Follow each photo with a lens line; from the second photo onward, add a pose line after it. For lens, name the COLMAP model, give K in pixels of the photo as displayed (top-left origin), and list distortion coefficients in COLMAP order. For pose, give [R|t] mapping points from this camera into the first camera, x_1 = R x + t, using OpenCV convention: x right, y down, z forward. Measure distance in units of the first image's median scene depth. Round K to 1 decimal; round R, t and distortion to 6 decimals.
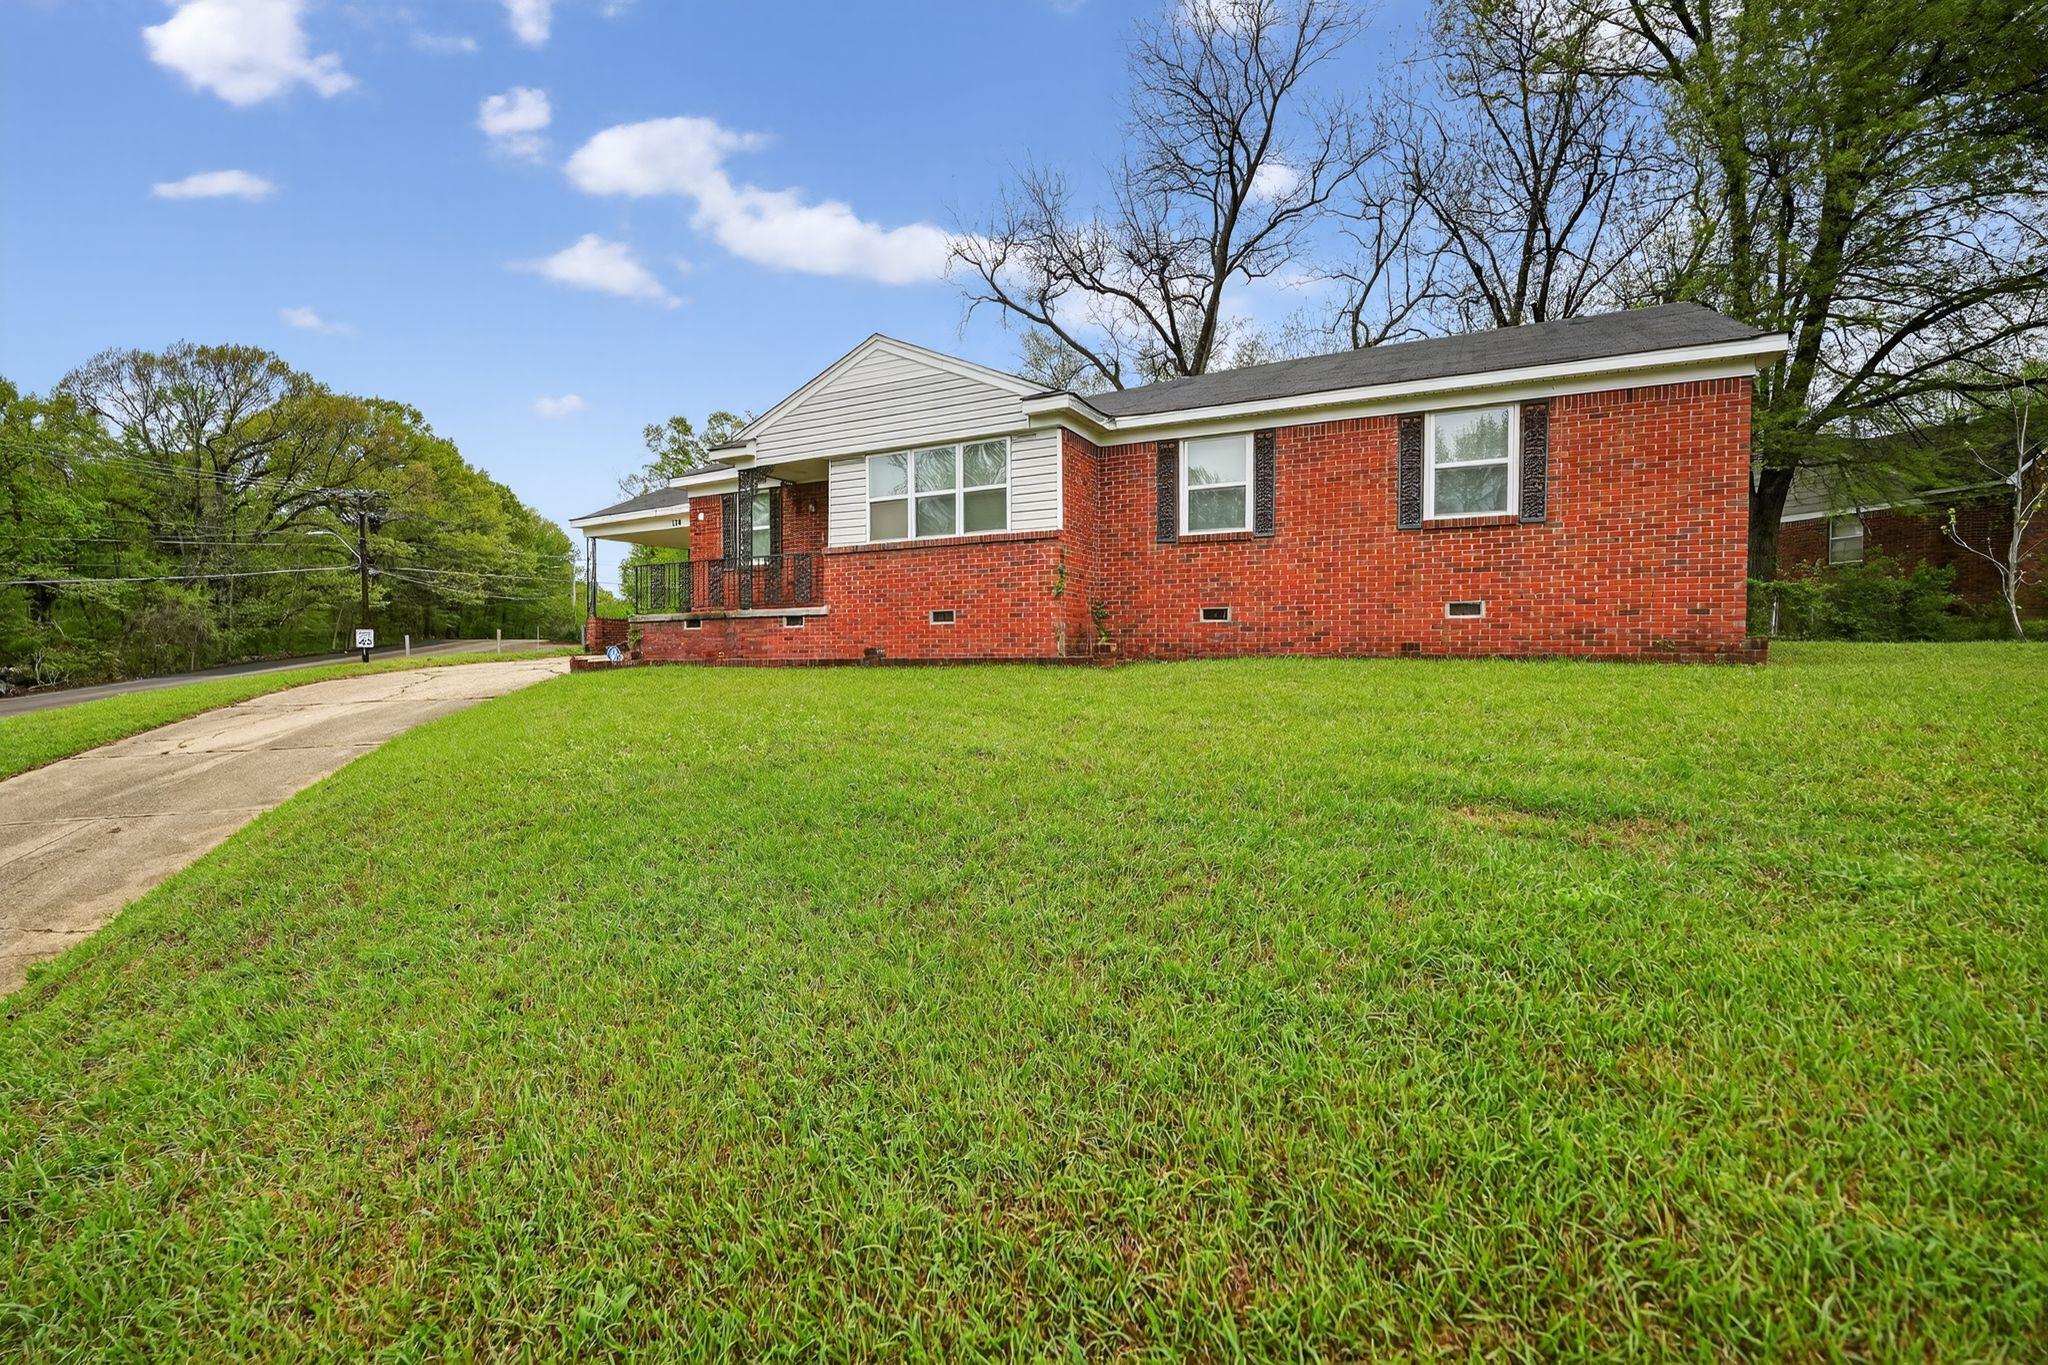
lens RADIAL K [[913.3, 0, 1020.6], [0, 913.3, 673.0], [0, 0, 1]] dist [-0.017006, -0.000141]
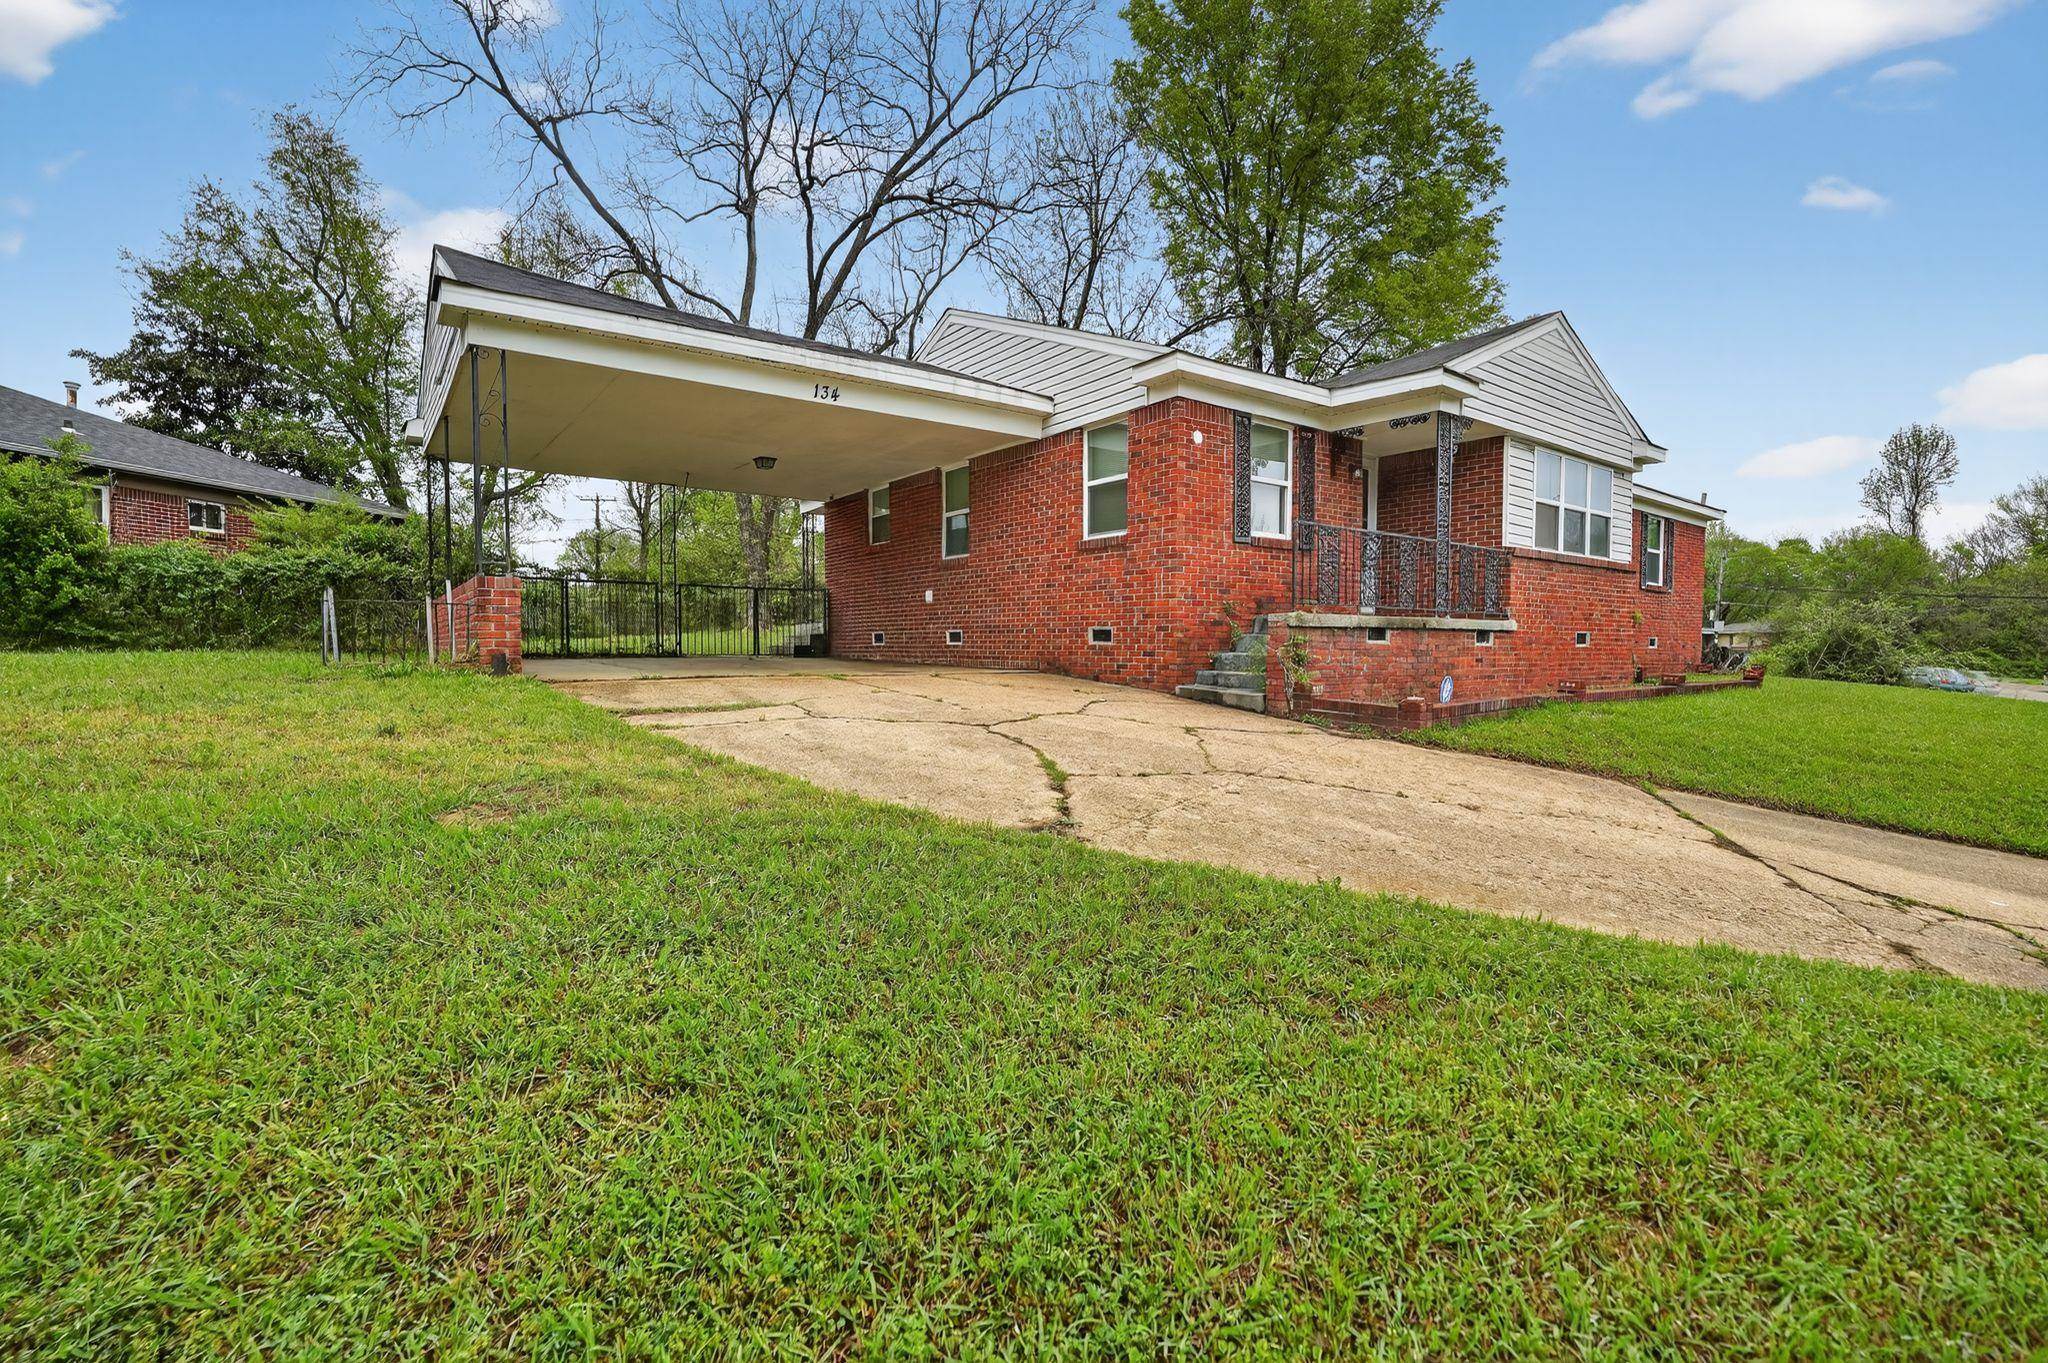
lens RADIAL K [[913.3, 0, 1026.0], [0, 913.3, 693.9], [0, 0, 1]] dist [-0.017006, -0.000141]
pose [[0.422824, -0.039812, 0.905337, -1.159337], [0.010469, 0.999182, 0.039050, -0.046083], [-0.906151, -0.007034, 0.422895, 1.090481]]
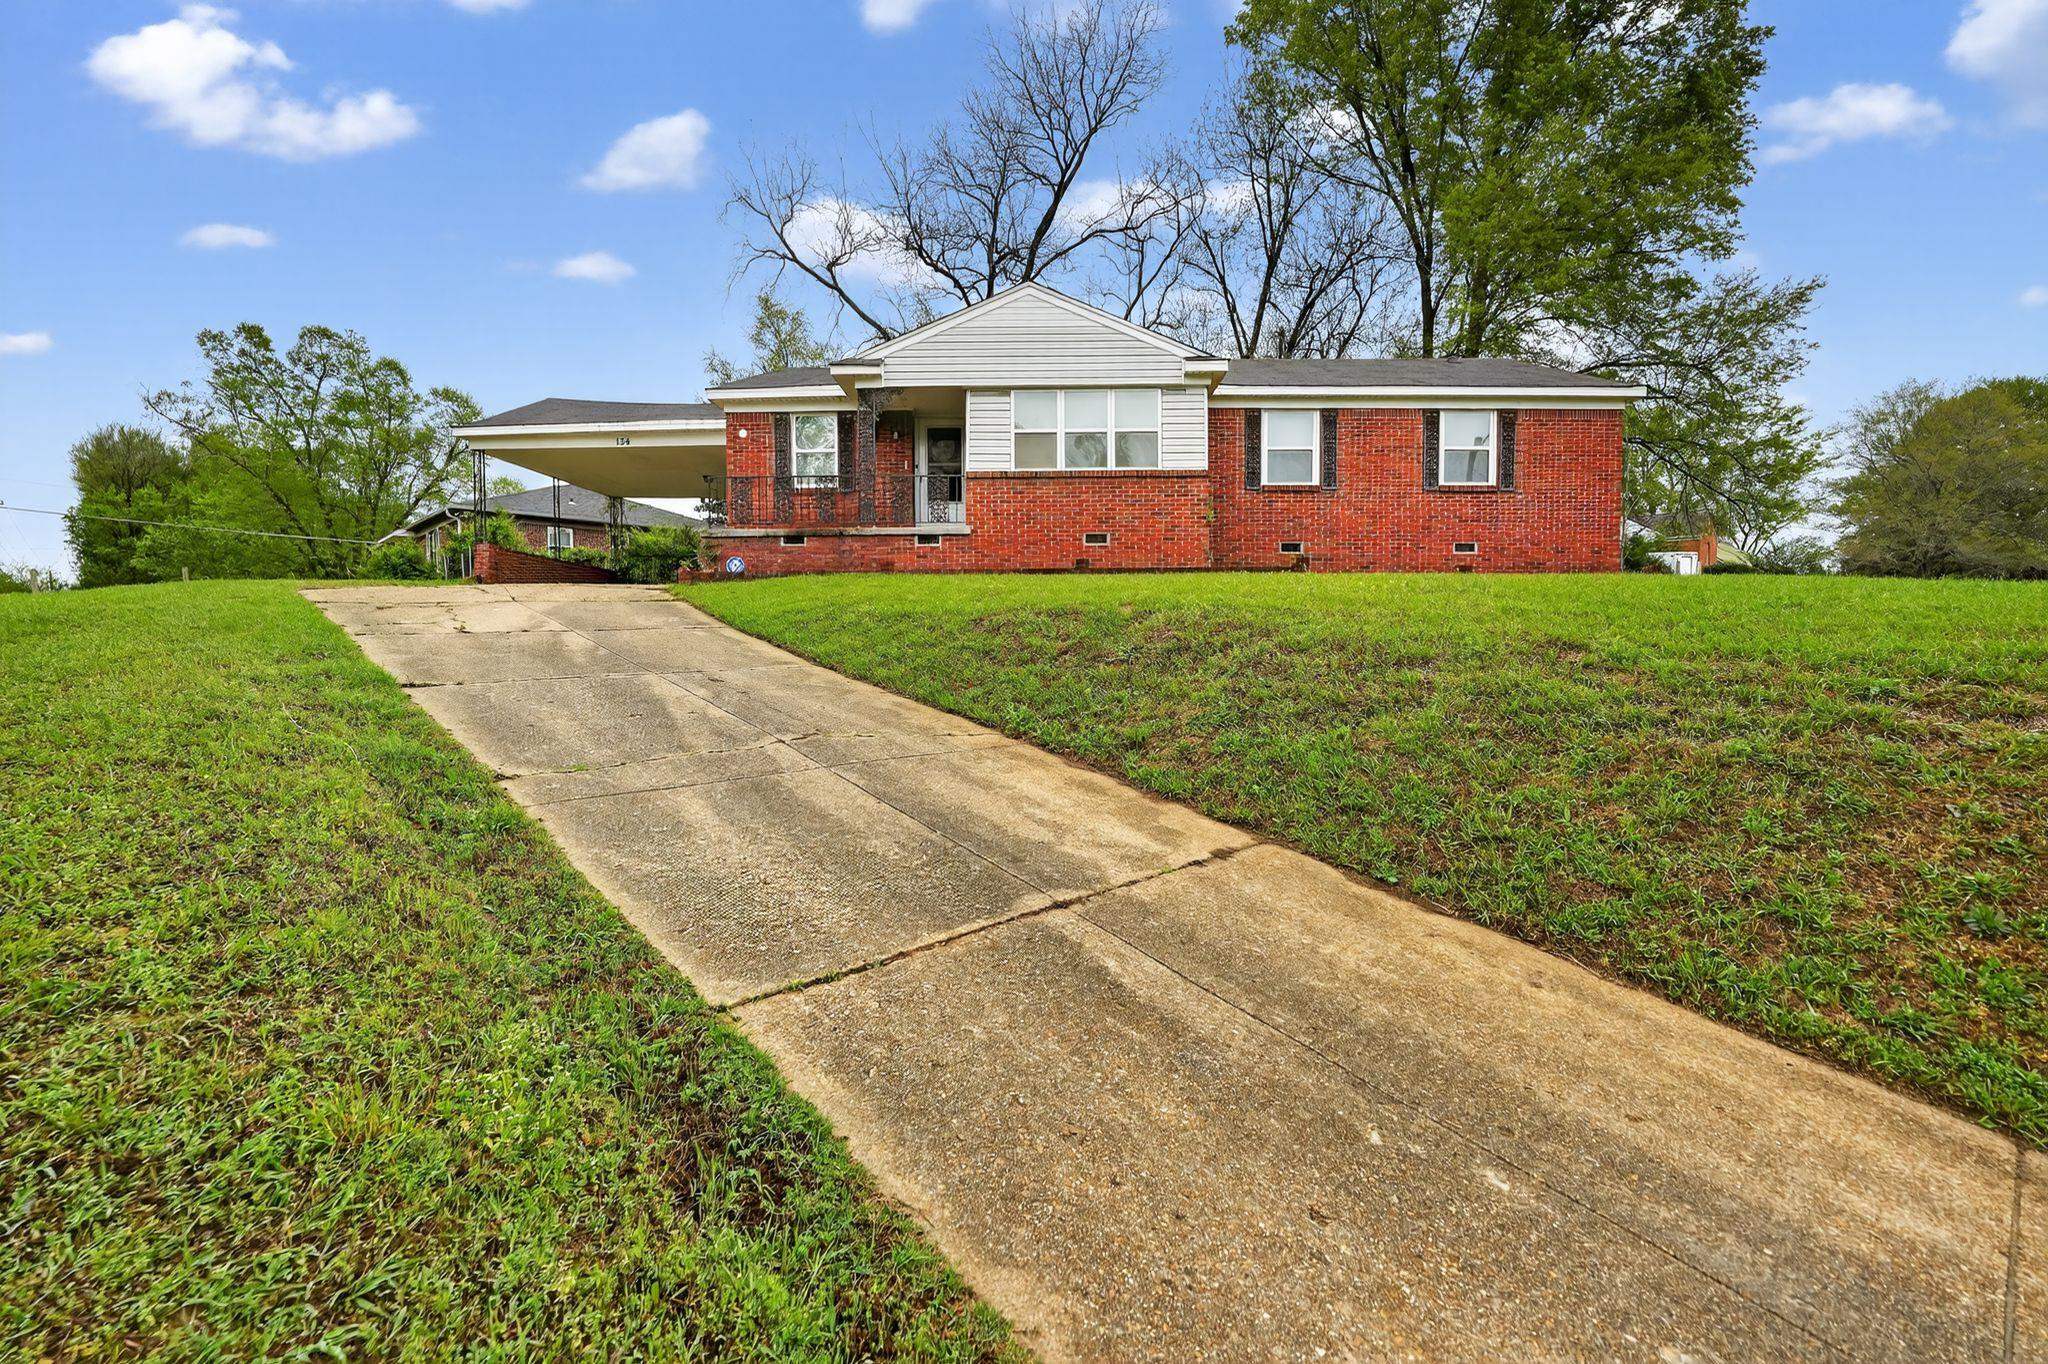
lens RADIAL K [[913.3, 0, 1026.4], [0, 913.3, 674.7], [0, 0, 1]] dist [-0.017006, -0.000141]
pose [[0.890409, -0.010394, 0.455043, -0.665721], [0.007803, 0.999941, 0.007572, 0.097009], [-0.455095, -0.003191, 0.890437, 0.016207]]
